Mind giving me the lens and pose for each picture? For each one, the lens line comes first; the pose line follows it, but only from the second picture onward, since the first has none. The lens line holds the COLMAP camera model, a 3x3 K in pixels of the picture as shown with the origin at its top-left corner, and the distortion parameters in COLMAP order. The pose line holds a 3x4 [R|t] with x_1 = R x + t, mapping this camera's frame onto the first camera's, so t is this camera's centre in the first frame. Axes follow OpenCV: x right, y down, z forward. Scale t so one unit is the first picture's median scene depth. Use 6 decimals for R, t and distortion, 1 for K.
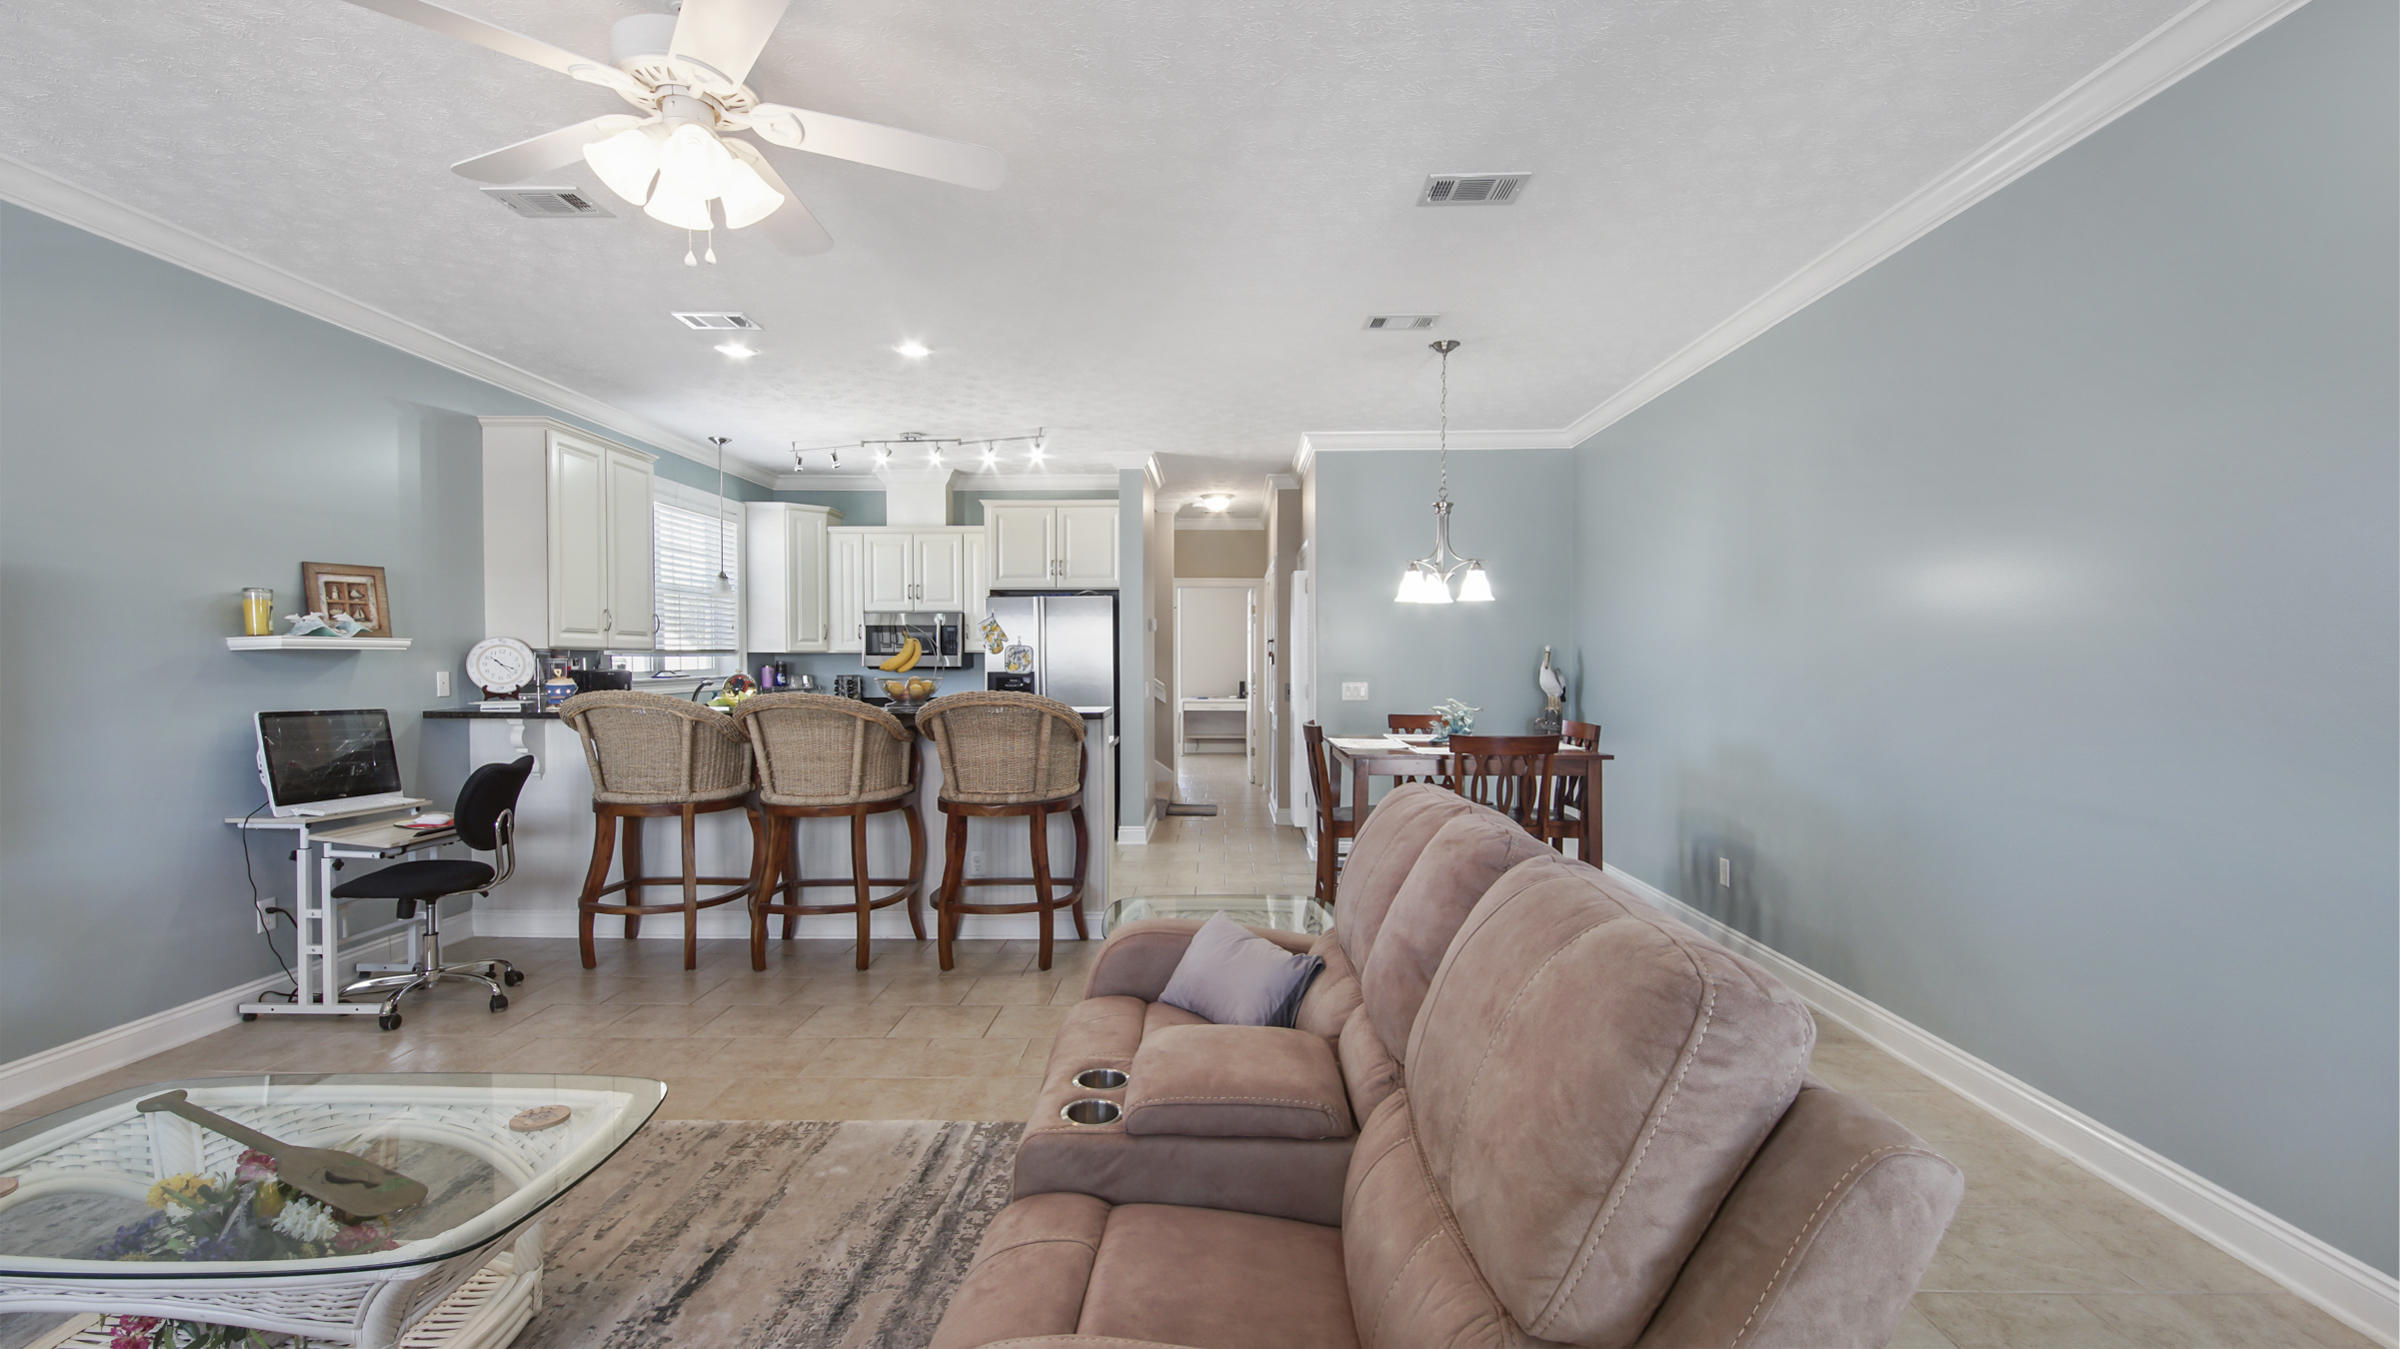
lens RADIAL K [[1060.6, 0, 1200.1], [0, 1060.6, 687.8], [0, 0, 1]] dist [0.023790, -0.015454]
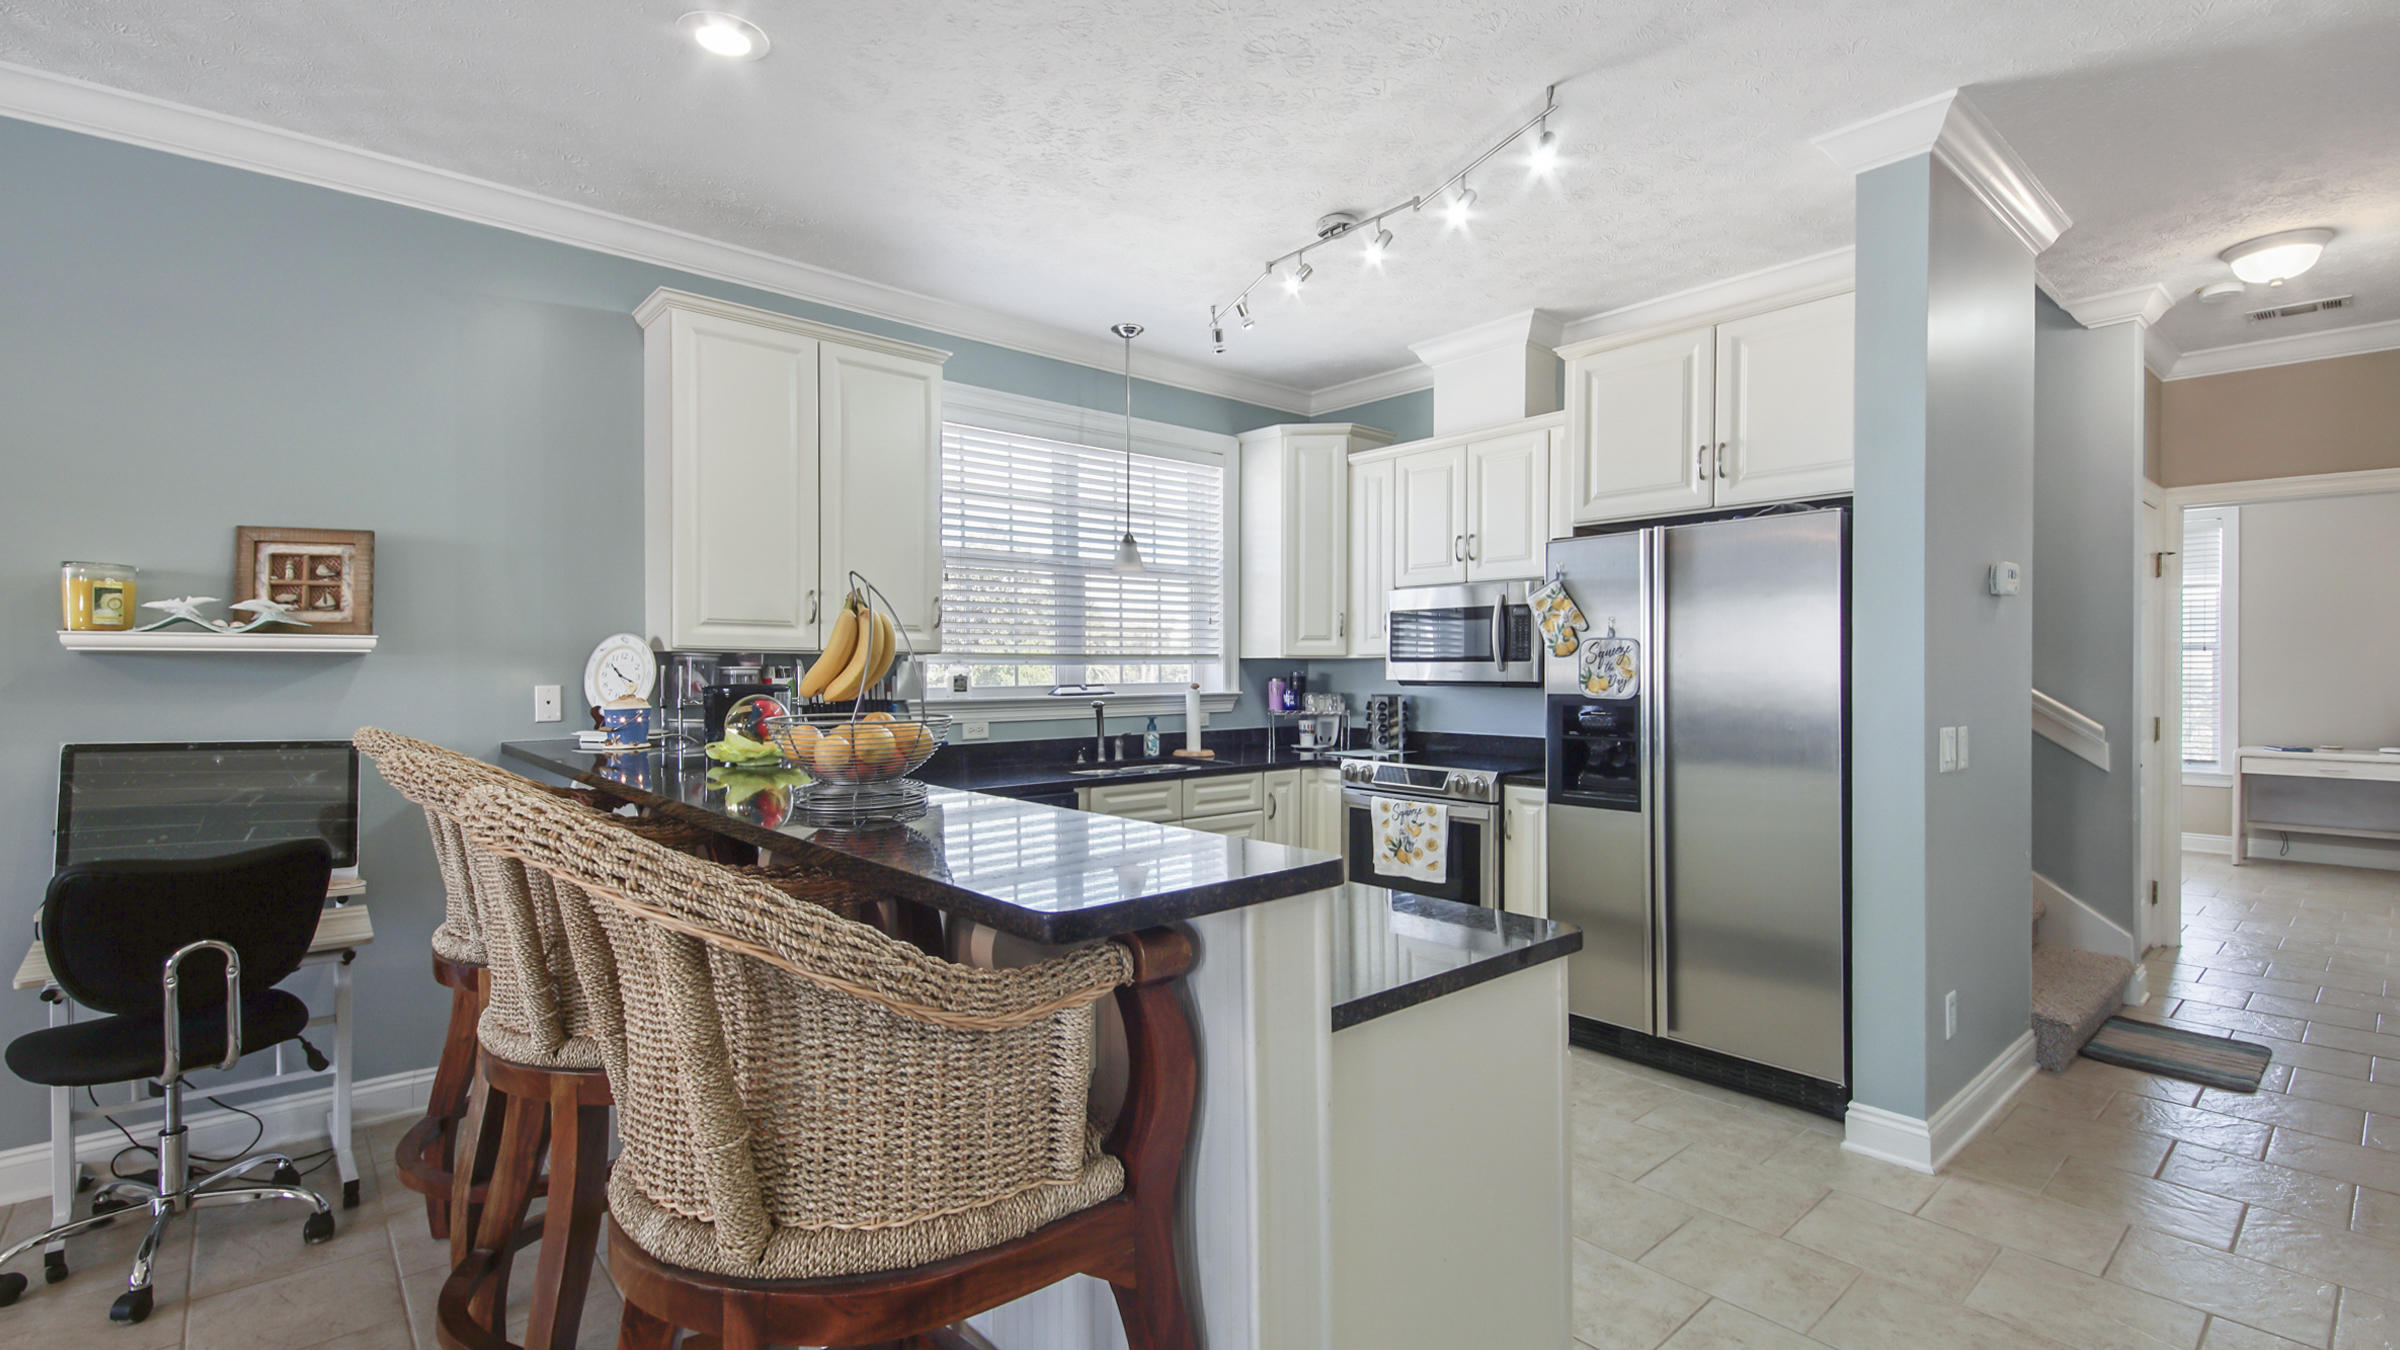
lens RADIAL K [[1060.6, 0, 1185.5], [0, 1060.6, 675.5], [0, 0, 1]] dist [0.023790, -0.015454]
pose [[0.666857, 0.005421, -0.745166, 0.055934], [-0.021321, 0.999703, -0.011808, -0.015804], [0.744880, 0.023763, 0.666775, 0.608633]]
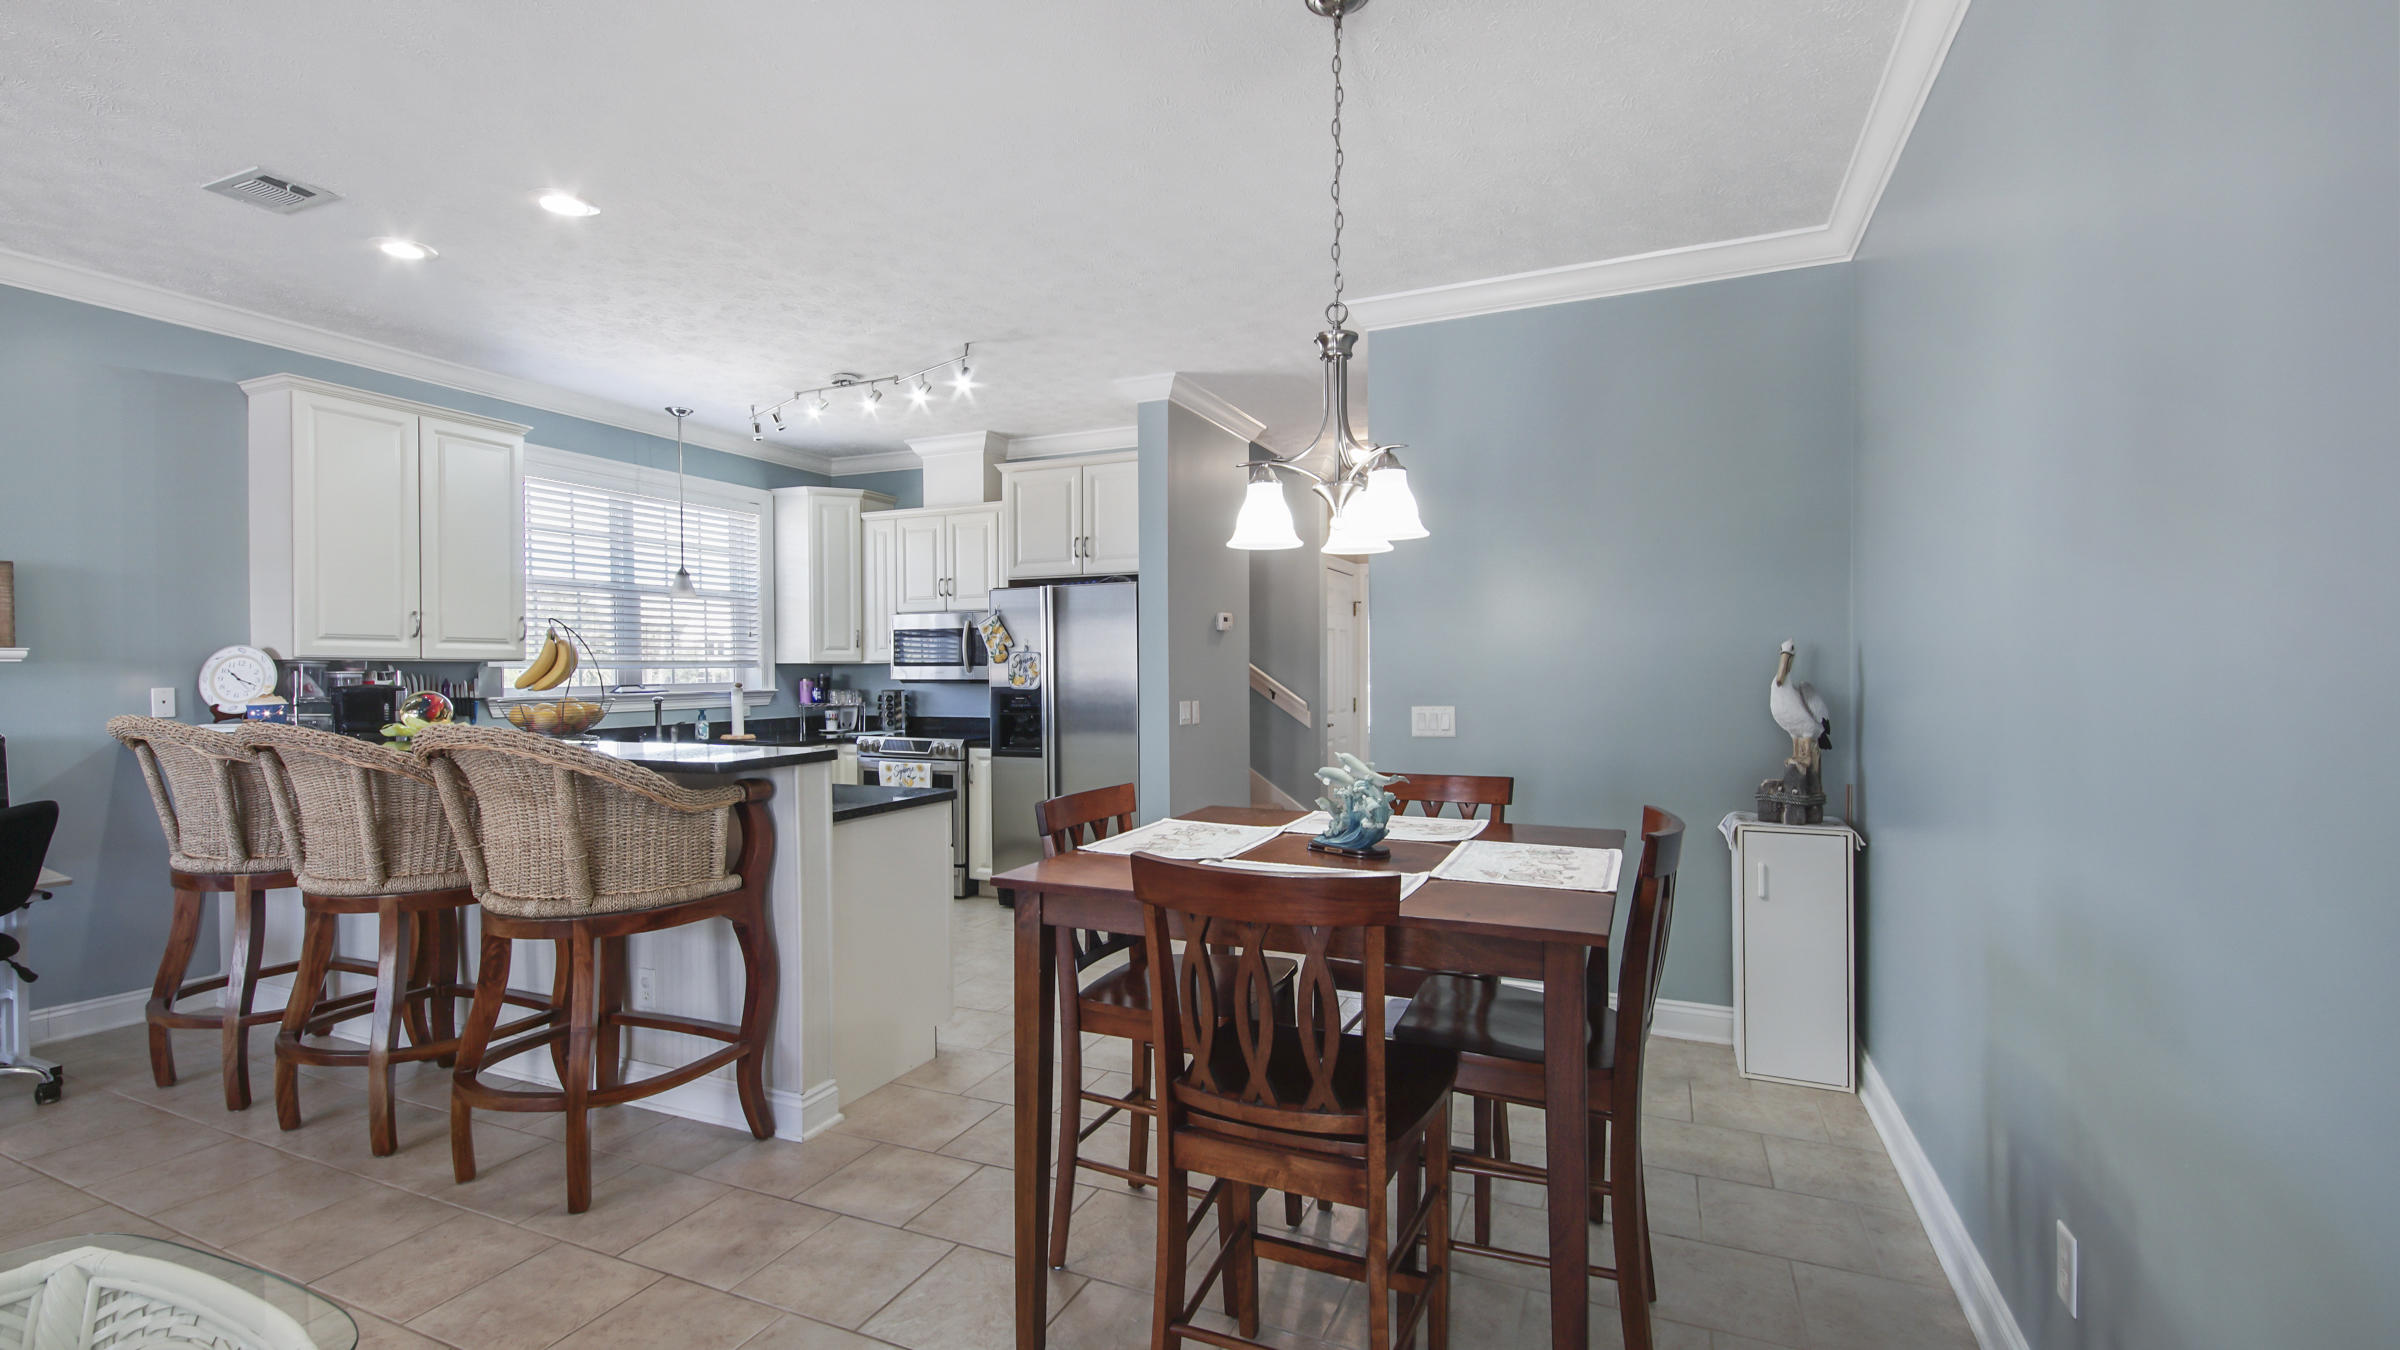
lens RADIAL K [[1060.6, 0, 1205.5], [0, 1060.6, 690.6], [0, 0, 1]] dist [0.023790, -0.015454]
pose [[0.922556, 0.004467, -0.385838, 0.259876], [-0.007486, 0.999952, -0.006324, -0.009807], [0.385792, 0.008723, 0.922545, 0.391757]]
